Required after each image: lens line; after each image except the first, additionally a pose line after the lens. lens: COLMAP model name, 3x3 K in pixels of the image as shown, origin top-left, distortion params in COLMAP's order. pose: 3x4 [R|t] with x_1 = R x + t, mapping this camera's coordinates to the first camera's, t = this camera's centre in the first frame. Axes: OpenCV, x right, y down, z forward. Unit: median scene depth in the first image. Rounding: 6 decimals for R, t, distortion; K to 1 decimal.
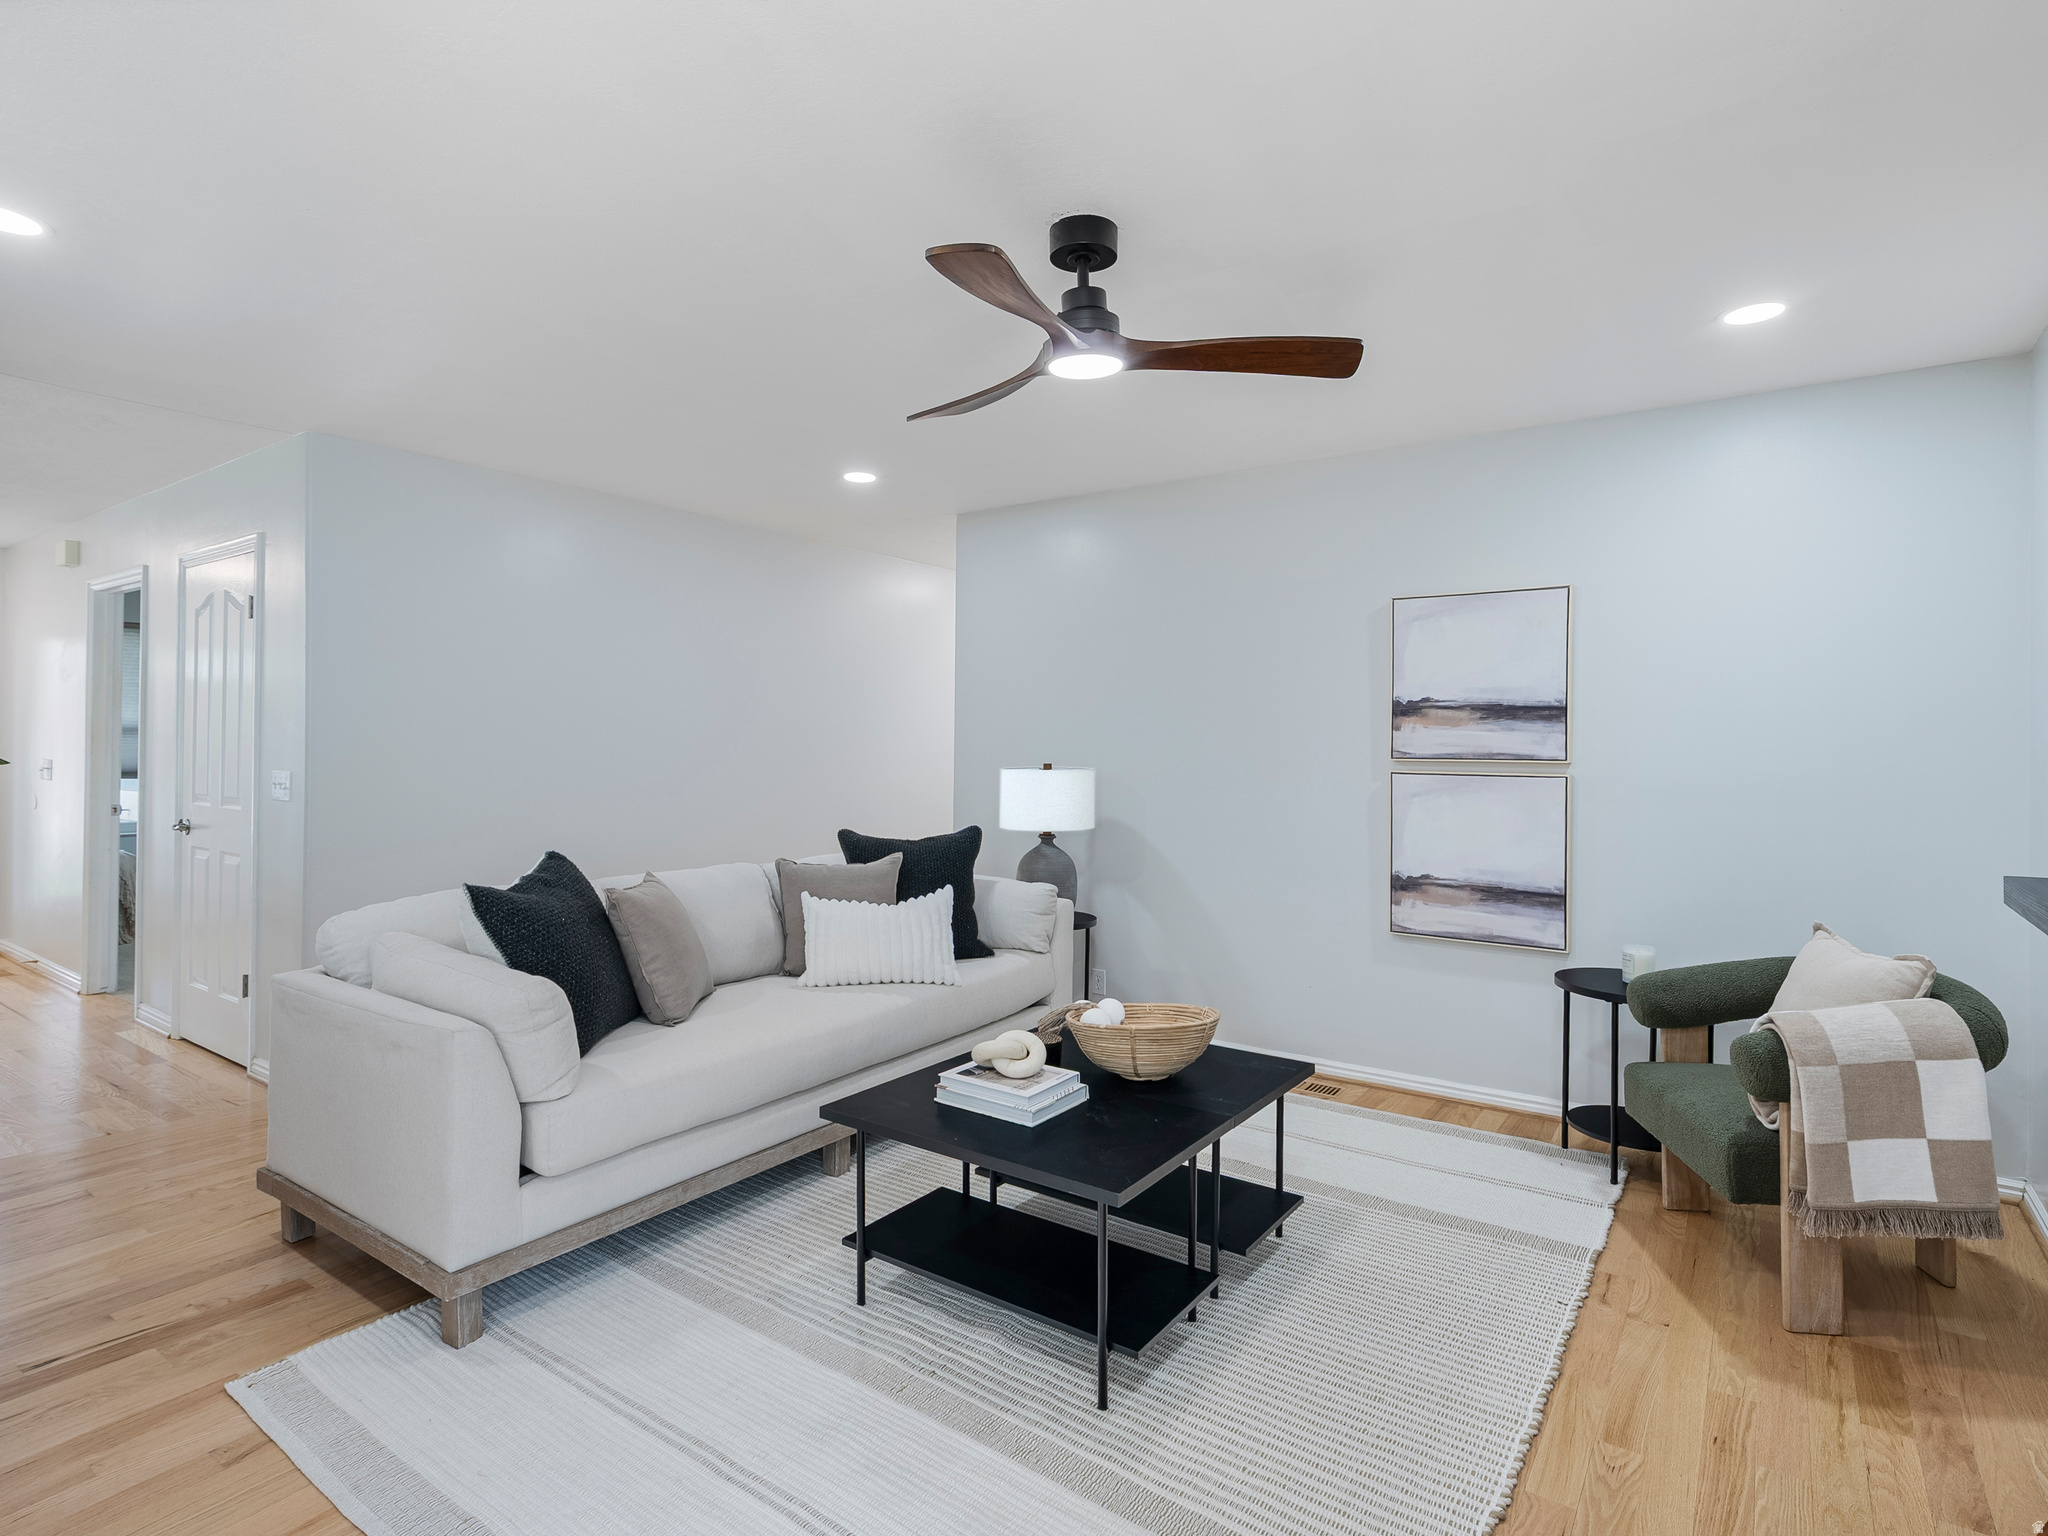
lens RADIAL K [[1053.0, 0, 1024.8], [0, 1053.0, 750.5], [0, 0, 1]] dist [-0.006045, 0.004014]
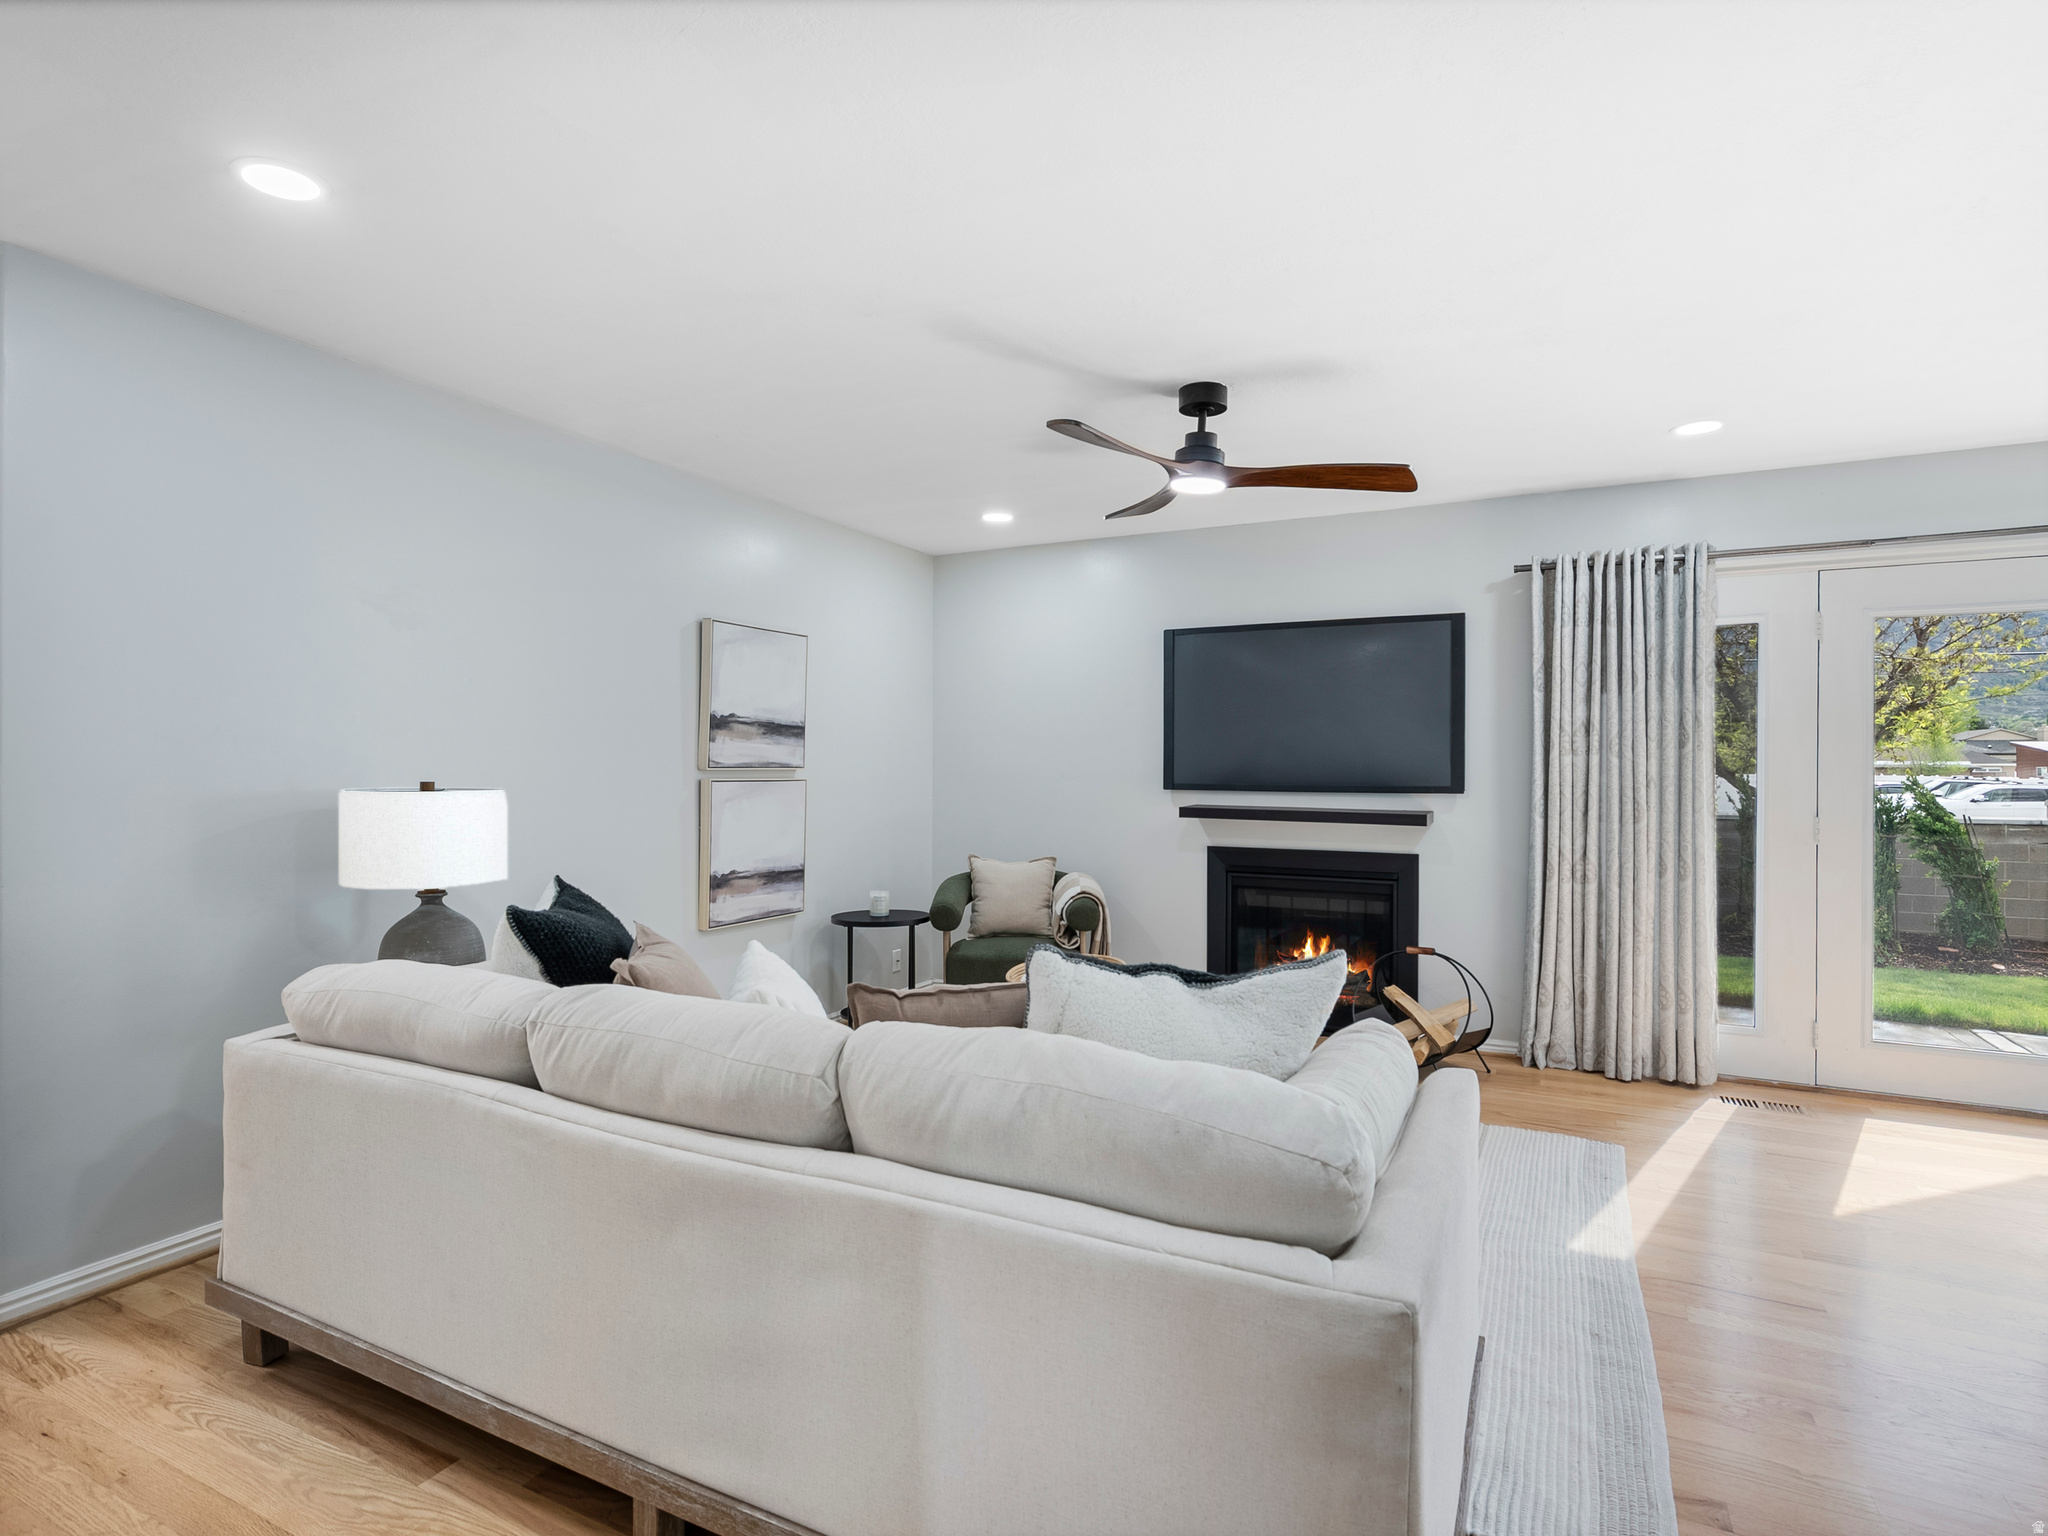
lens RADIAL K [[1053.0, 0, 1020.8], [0, 1053.0, 767.4], [0, 0, 1]] dist [-0.006045, 0.004014]
pose [[-0.160844, -0.008374, 0.986944, -0.799160], [0.000001, 0.999964, 0.008484, -0.002017], [-0.986980, 0.001365, -0.160838, 0.898460]]
